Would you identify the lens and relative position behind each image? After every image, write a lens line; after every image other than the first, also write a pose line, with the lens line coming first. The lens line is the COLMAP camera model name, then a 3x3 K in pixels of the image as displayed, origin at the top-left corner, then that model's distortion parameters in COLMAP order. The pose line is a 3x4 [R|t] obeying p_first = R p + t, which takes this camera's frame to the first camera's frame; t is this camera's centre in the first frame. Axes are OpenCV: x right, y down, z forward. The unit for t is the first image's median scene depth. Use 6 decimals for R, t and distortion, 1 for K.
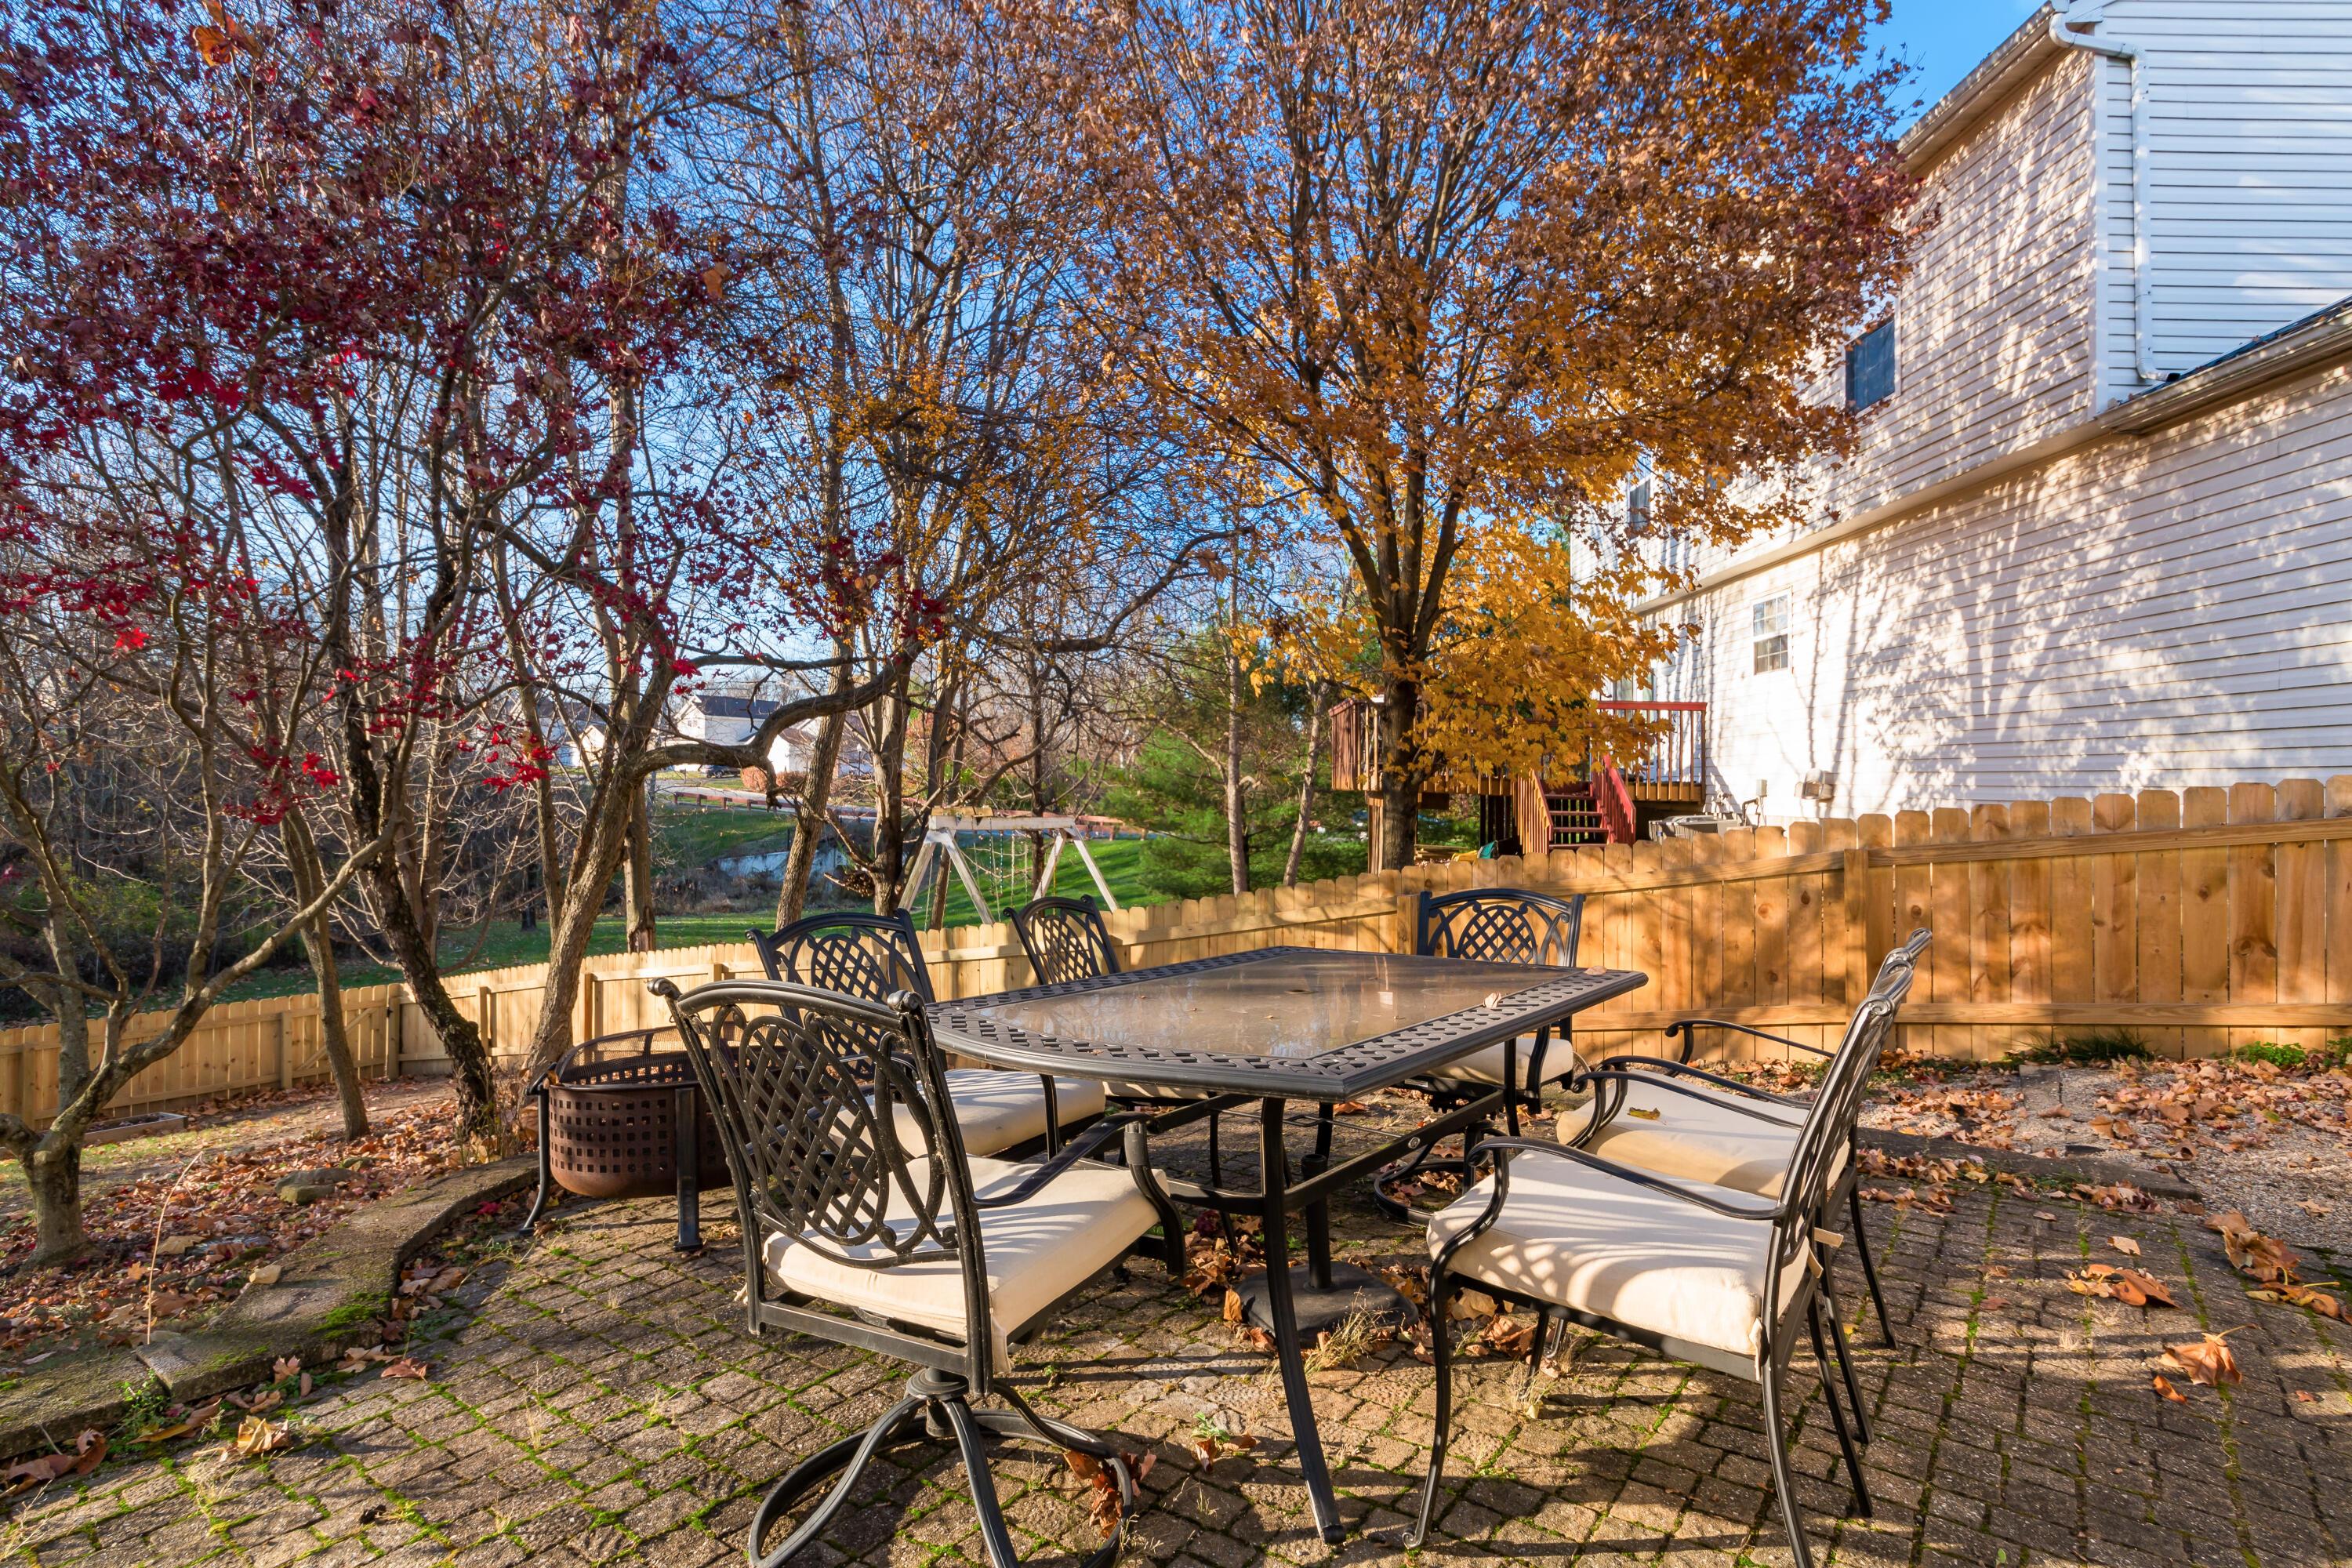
lens RADIAL K [[1151.4, 0, 1179.4], [0, 1151.4, 770.7], [0, 0, 1]] dist [-0.002377, -0.001916]
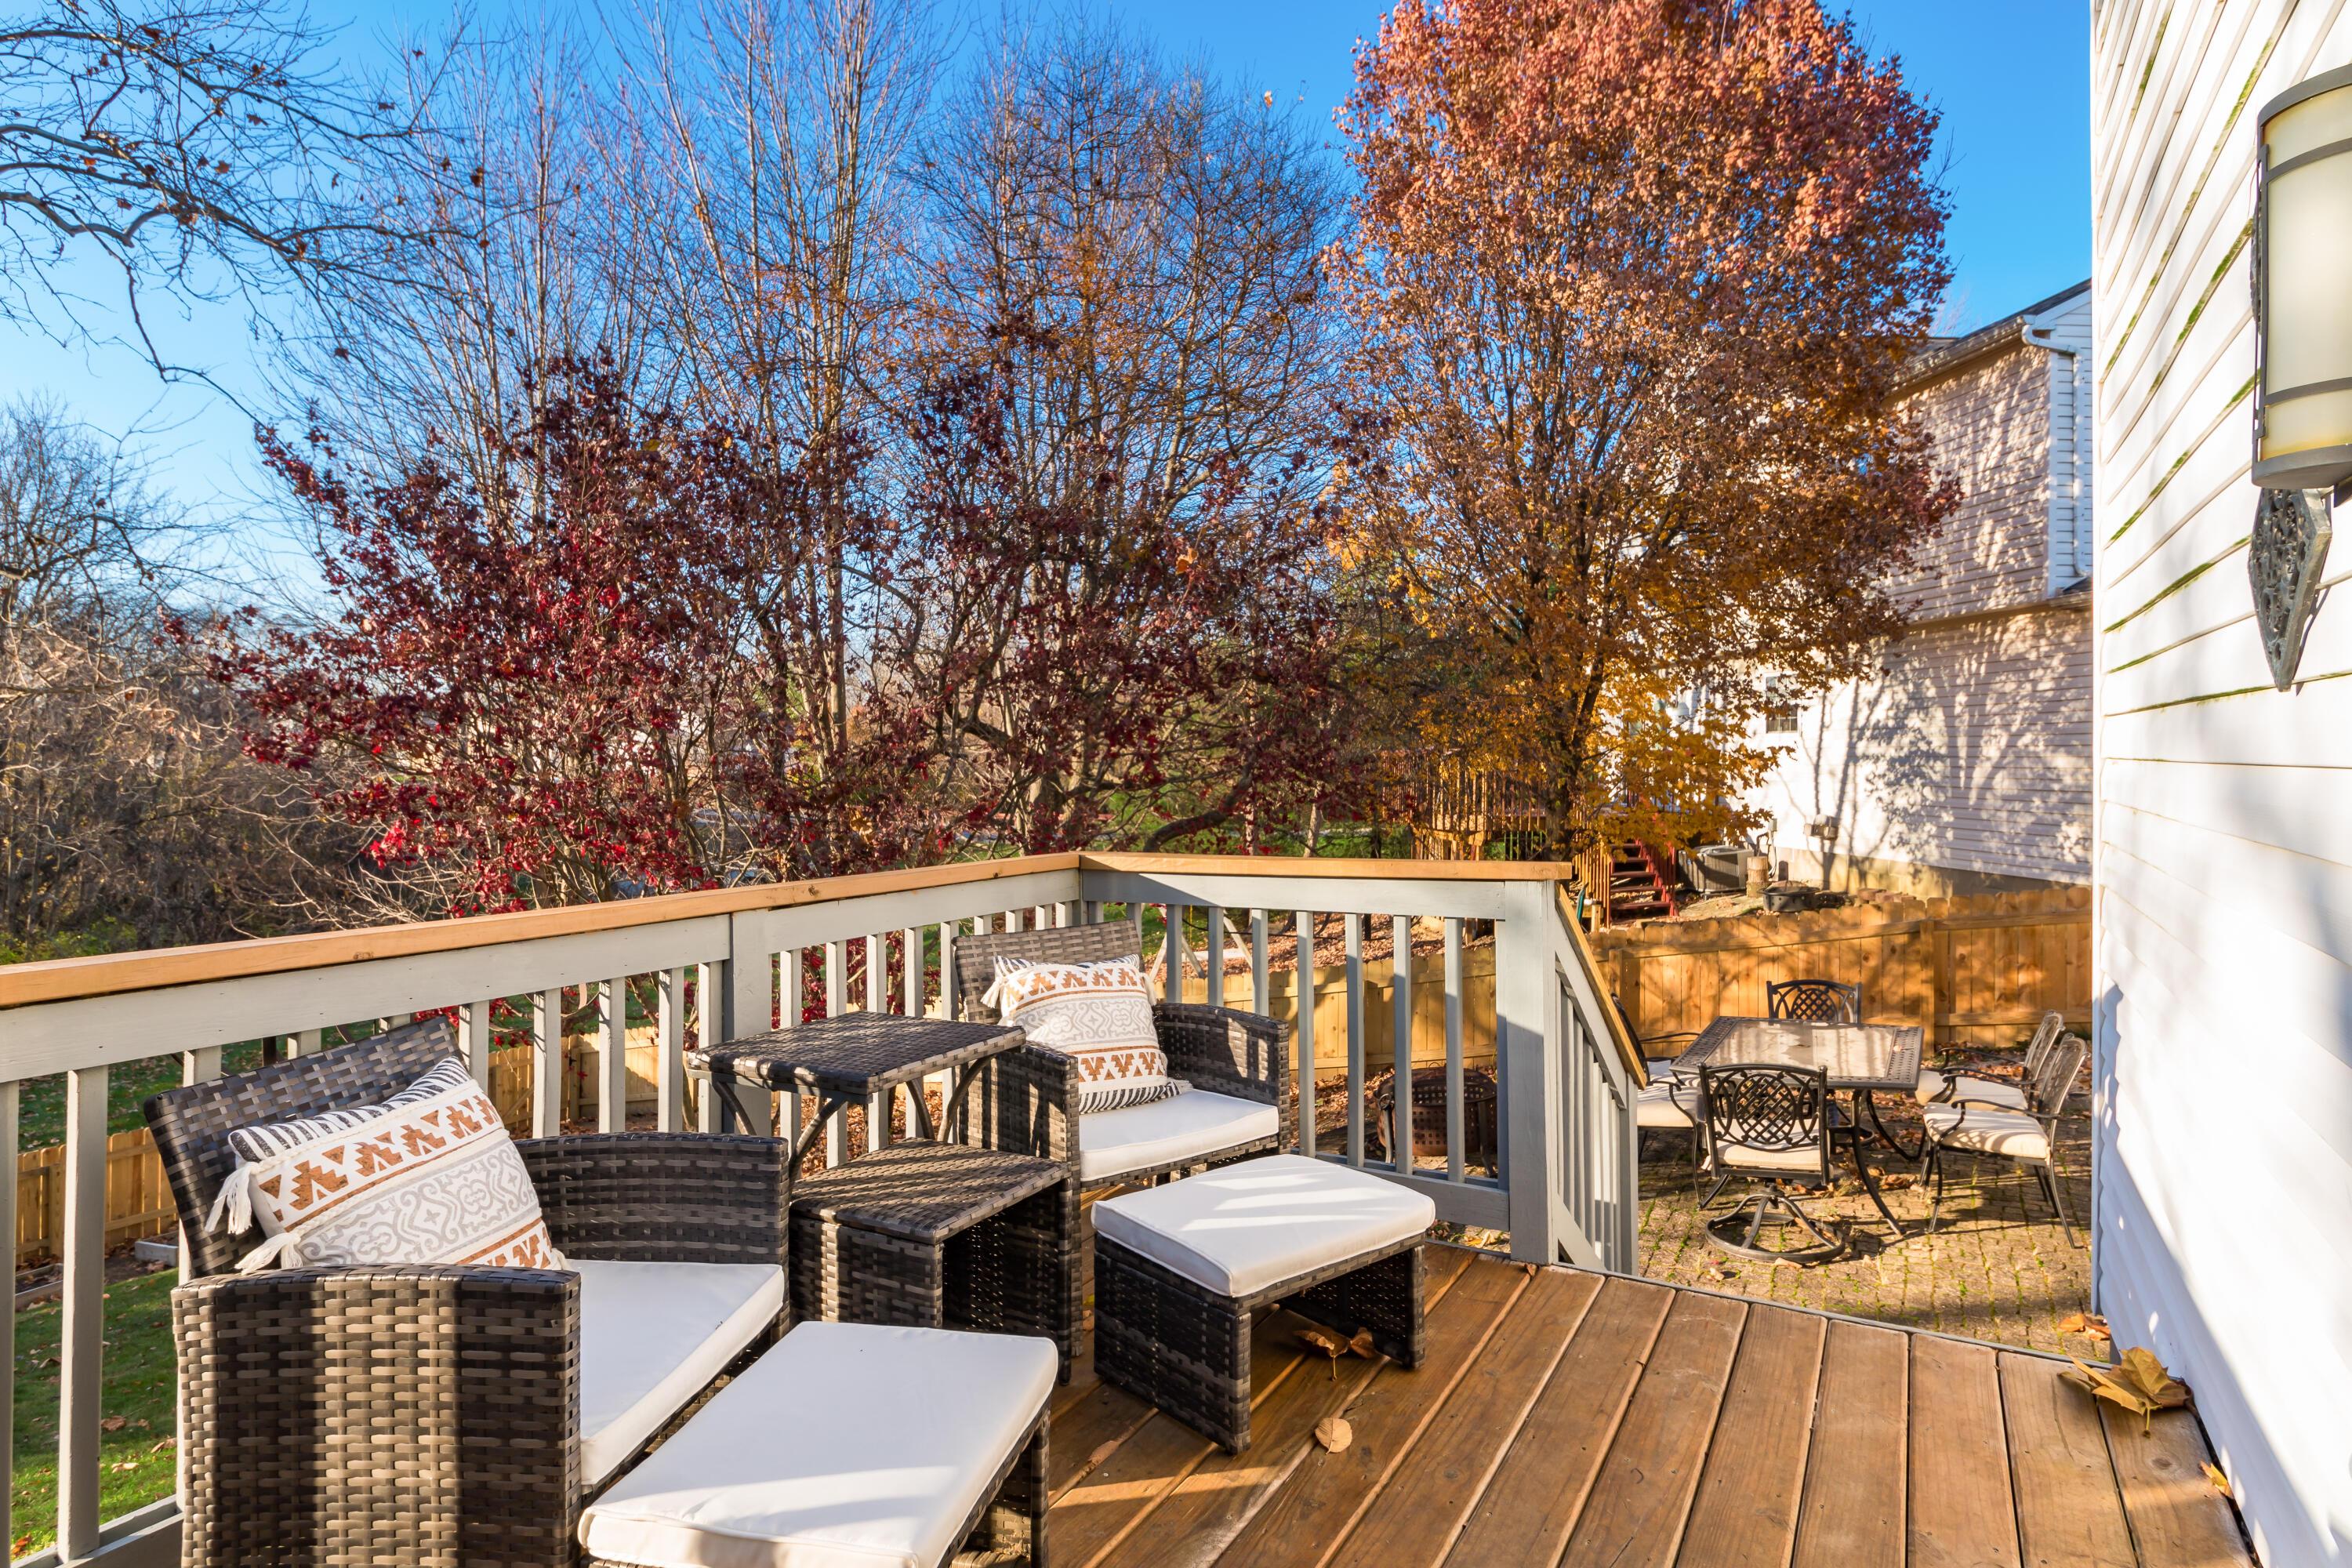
lens RADIAL K [[1263.3, 0, 1173.5], [0, 1263.3, 786.2], [0, 0, 1]] dist [0.006484, 0.001297]
pose [[0.993244, -0.028178, 0.112572, -0.447318], [0.023958, 0.998965, 0.038658, -0.145869], [-0.113545, -0.035700, 0.992891, -0.436866]]
